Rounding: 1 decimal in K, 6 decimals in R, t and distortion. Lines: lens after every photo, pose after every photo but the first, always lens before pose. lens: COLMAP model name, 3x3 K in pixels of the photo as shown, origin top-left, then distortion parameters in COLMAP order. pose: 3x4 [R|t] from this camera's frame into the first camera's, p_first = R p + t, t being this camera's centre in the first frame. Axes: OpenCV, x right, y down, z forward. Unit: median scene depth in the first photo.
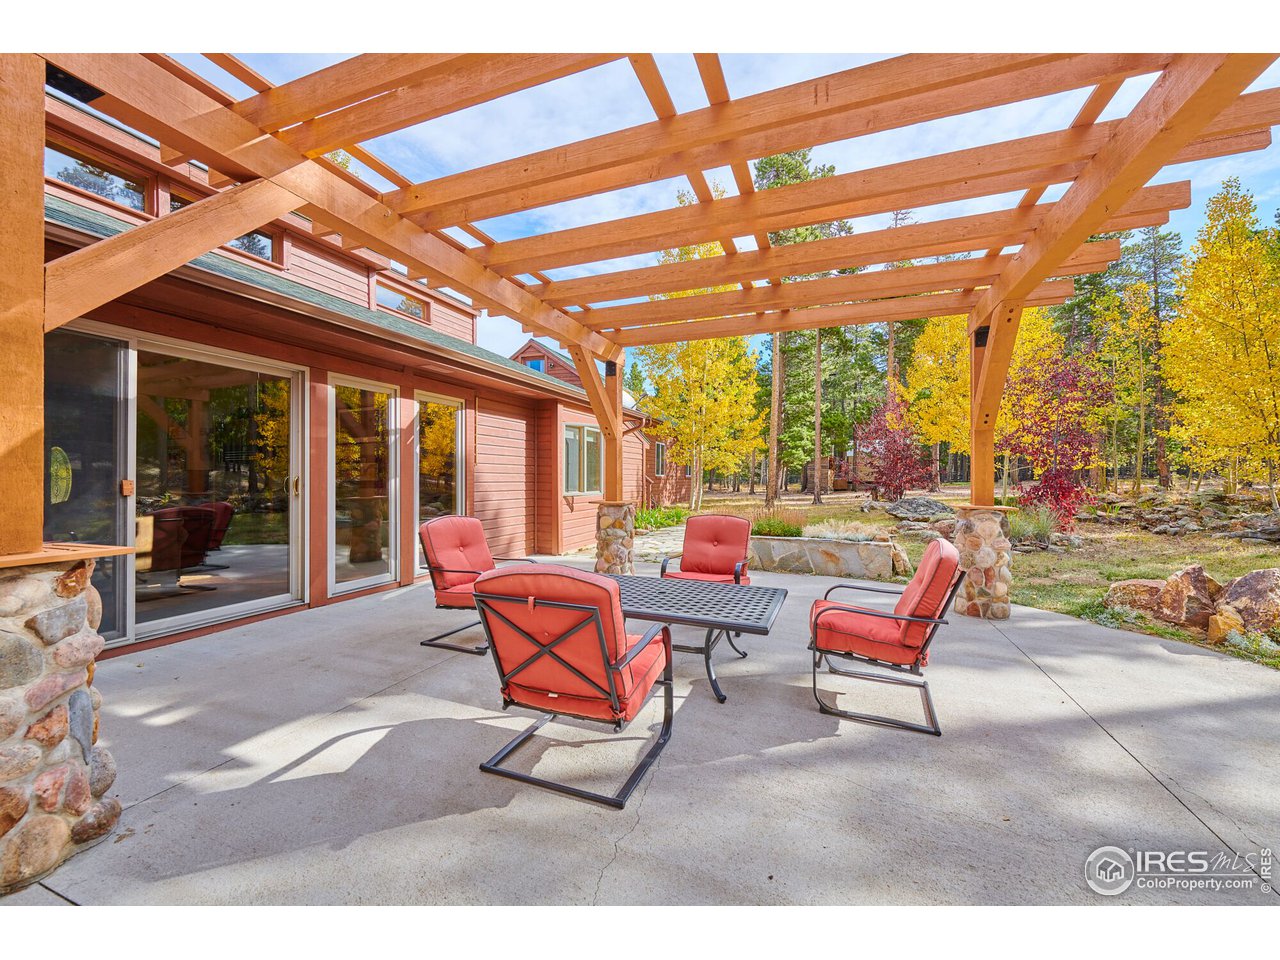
lens RADIAL K [[502.0, 0, 646.2], [0, 502.0, 478.0], [0, 0, 1]] dist [0.000041, -0.000122]
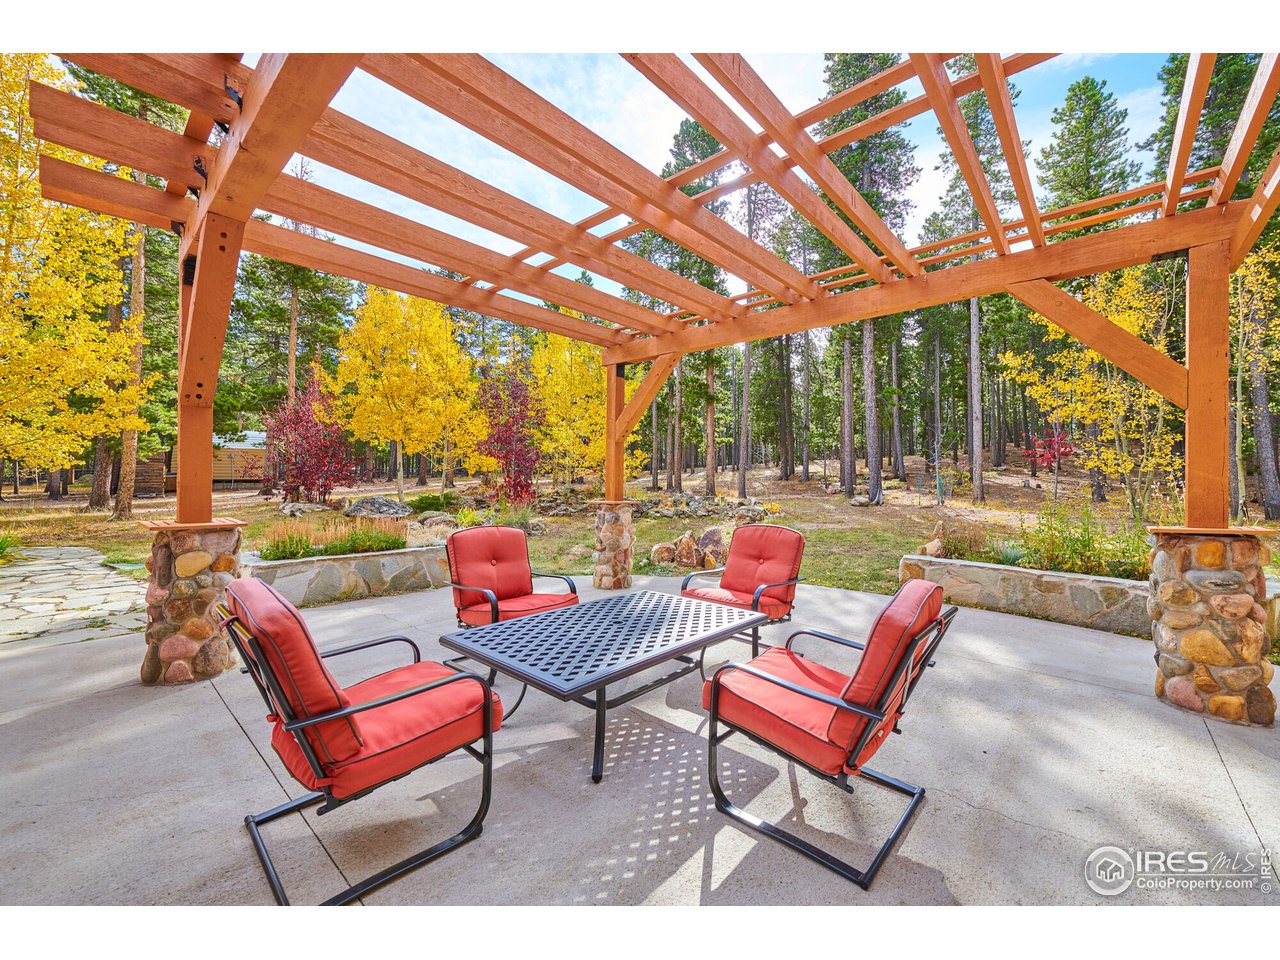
lens RADIAL K [[502.0, 0, 646.2], [0, 502.0, 478.0], [0, 0, 1]] dist [0.000041, -0.000122]
pose [[0.339618, 0.004160, 0.940554, -0.358668], [-0.010675, 0.999943, -0.000568, -0.004848], [-0.940503, -0.009847, 0.339643, 0.335023]]
